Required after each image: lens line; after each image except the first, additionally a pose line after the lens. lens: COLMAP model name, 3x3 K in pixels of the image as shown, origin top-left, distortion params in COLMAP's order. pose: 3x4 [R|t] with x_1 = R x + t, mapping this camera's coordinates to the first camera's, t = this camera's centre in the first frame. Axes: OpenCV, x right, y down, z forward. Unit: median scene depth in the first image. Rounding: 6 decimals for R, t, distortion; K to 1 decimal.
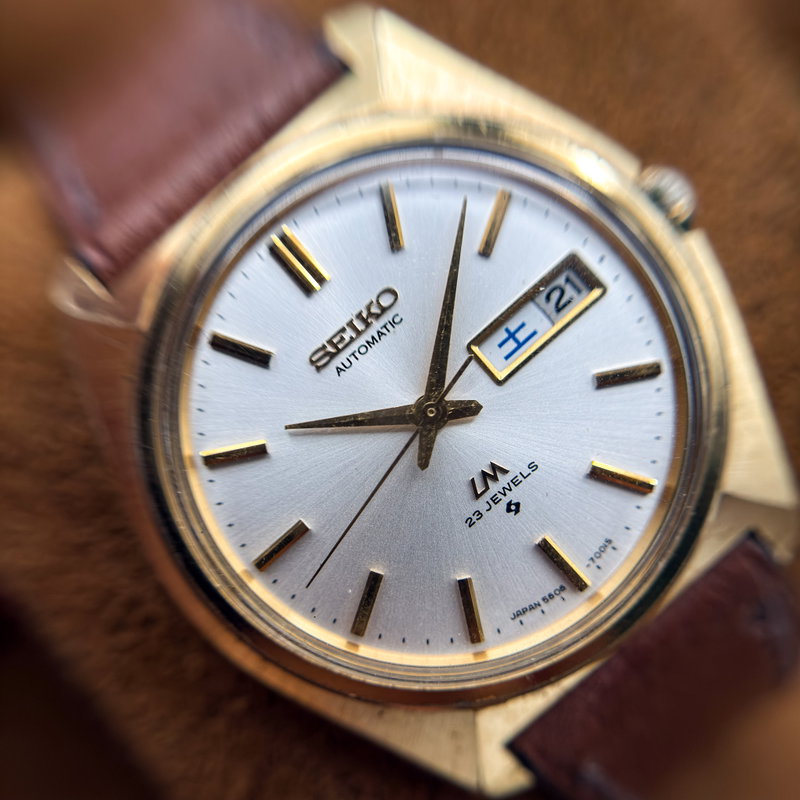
lens RADIAL K [[1027.0, 0, 398.1], [0, 1027.0, 436.0], [0, 0, 1]] dist [0.706489, -0.001211]
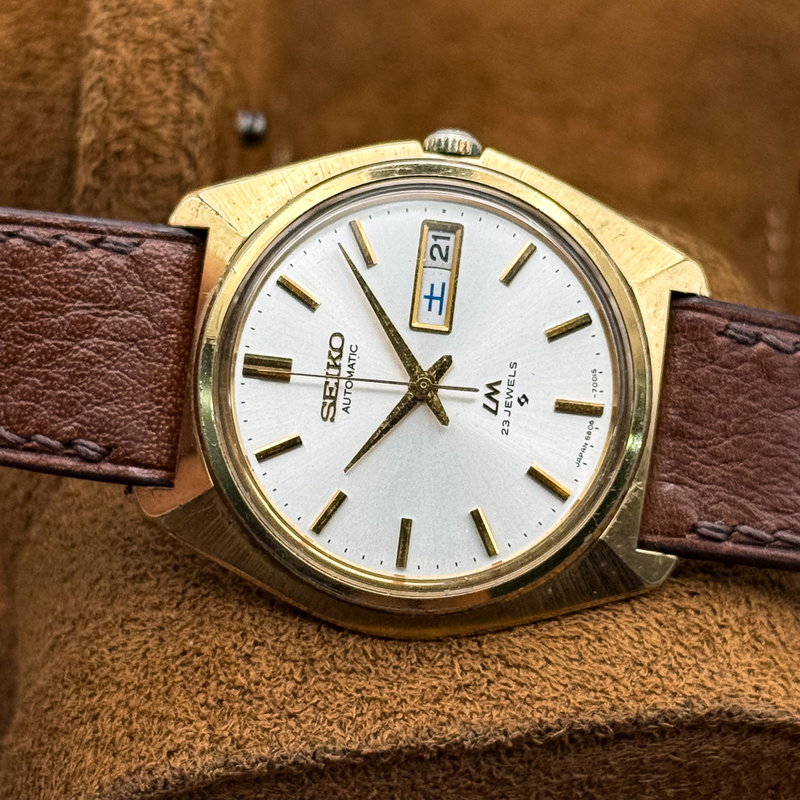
lens RADIAL K [[3369.4, 0, 400.0], [0, 3369.4, 400.0], [0, 0, 1]] dist [0.008670, 0.851026]
pose [[0.750892, -0.660197, 0.017345, -0.070411], [0.660357, 0.750181, -0.034029, 0.108824], [0.009454, 0.037006, 0.999270, -3.048205]]
